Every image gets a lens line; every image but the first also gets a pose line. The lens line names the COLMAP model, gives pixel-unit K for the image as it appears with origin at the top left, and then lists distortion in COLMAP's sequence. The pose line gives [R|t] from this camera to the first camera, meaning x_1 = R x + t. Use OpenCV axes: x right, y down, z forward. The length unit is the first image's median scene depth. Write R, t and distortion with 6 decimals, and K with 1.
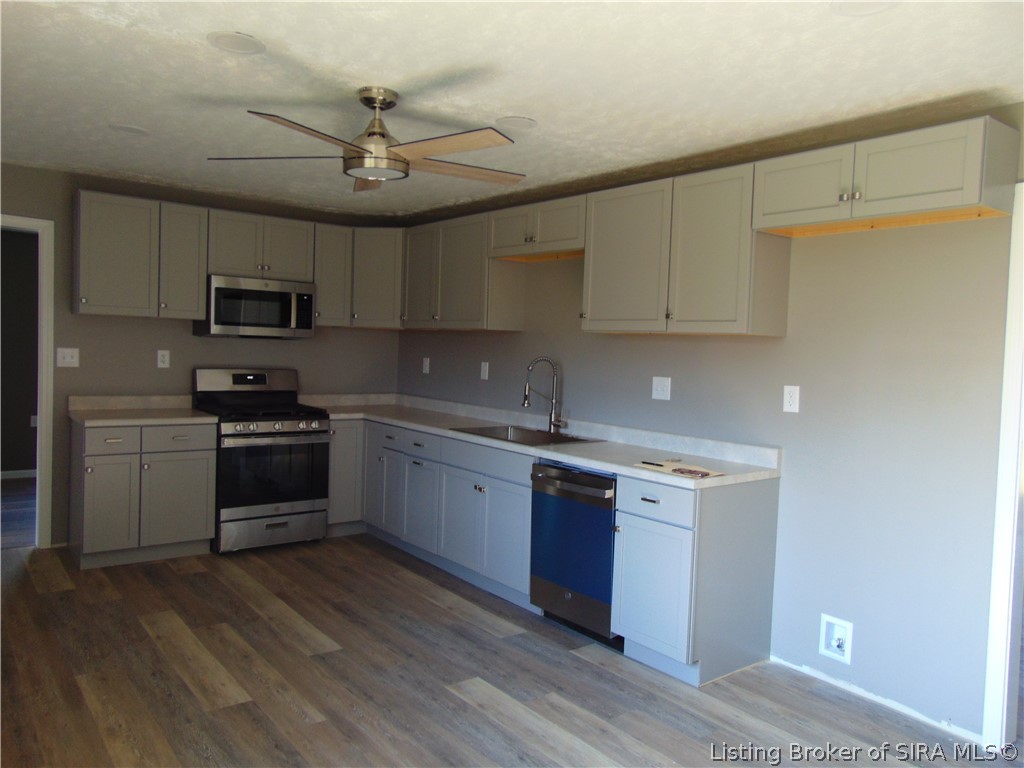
lens RADIAL K [[764.4, 0, 512.0], [0, 764.4, 384.0], [0, 0, 1]] dist [-0.033218, 0.082714]
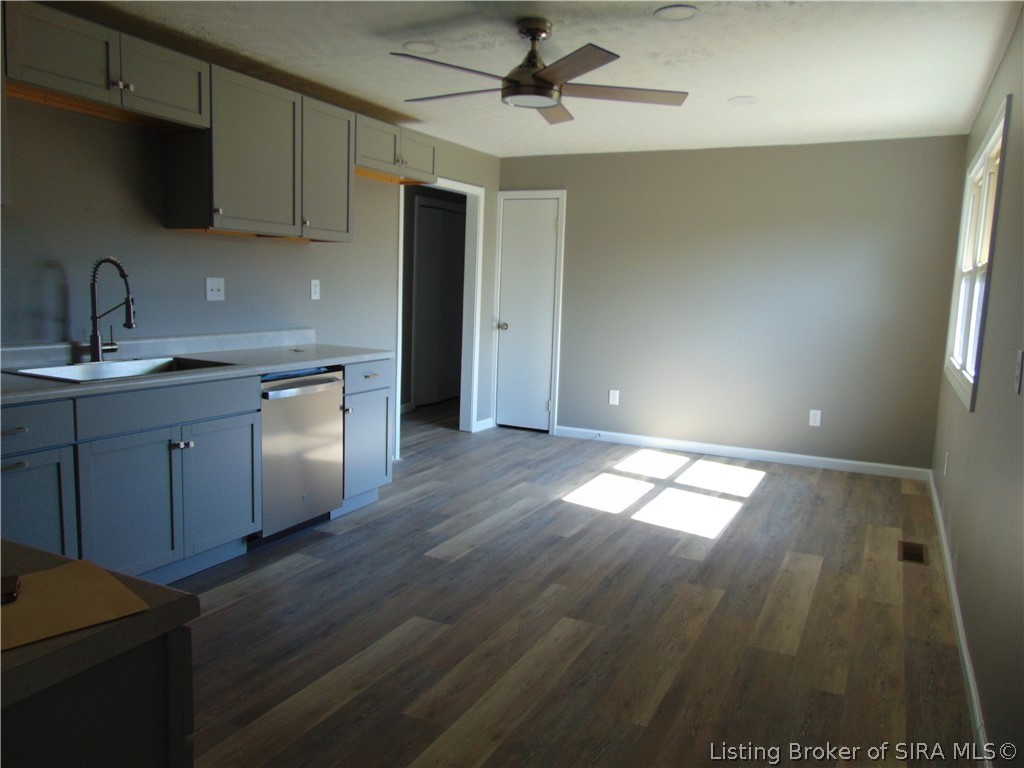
lens RADIAL K [[764.4, 0, 512.0], [0, 764.4, 384.0], [0, 0, 1]] dist [-0.033218, 0.082714]
pose [[-0.428863, -0.172107, 0.886823, -1.040477], [-0.008561, 0.982414, 0.186519, -0.073672], [-0.903329, 0.072399, -0.422794, 1.316817]]
